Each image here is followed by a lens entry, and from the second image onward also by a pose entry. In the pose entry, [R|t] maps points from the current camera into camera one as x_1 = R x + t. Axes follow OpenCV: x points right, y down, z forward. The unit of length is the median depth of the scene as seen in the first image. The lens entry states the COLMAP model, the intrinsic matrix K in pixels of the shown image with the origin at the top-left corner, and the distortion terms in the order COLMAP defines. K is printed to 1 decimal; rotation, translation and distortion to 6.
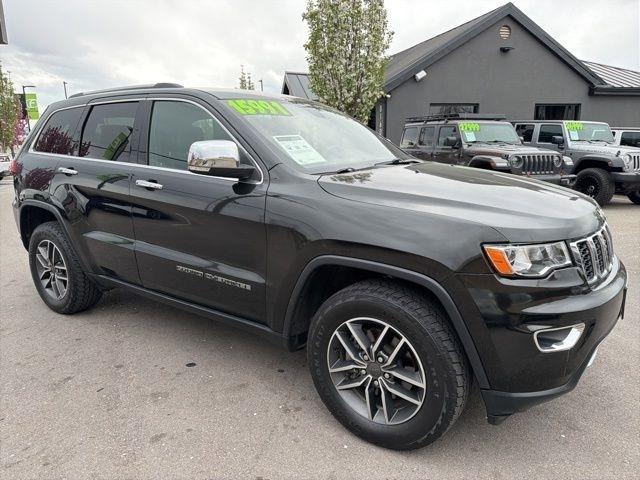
lens RADIAL K [[433.6, 0, 332.6], [0, 433.6, 237.8], [0, 0, 1]] dist [0.058453, -0.066212]
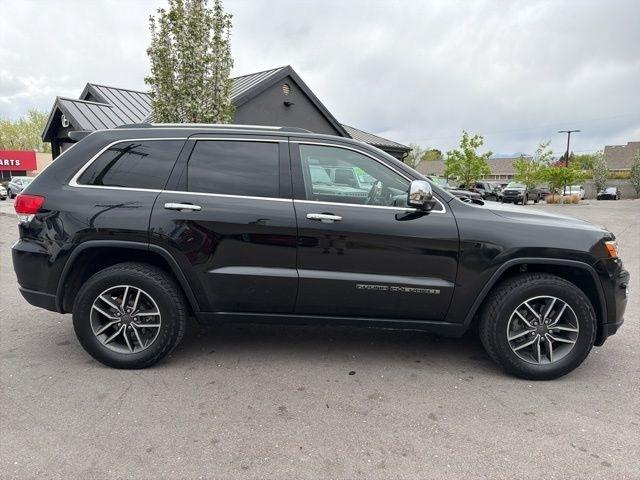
lens RADIAL K [[426.2, 0, 320.0], [0, 426.2, 240.0], [0, 0, 1]] dist [0.095007, -0.165201]
pose [[0.842511, -0.052326, 0.536131, -1.194008], [0.092377, 0.994562, -0.048099, -0.011217], [-0.530698, 0.090050, 0.842763, 0.087869]]
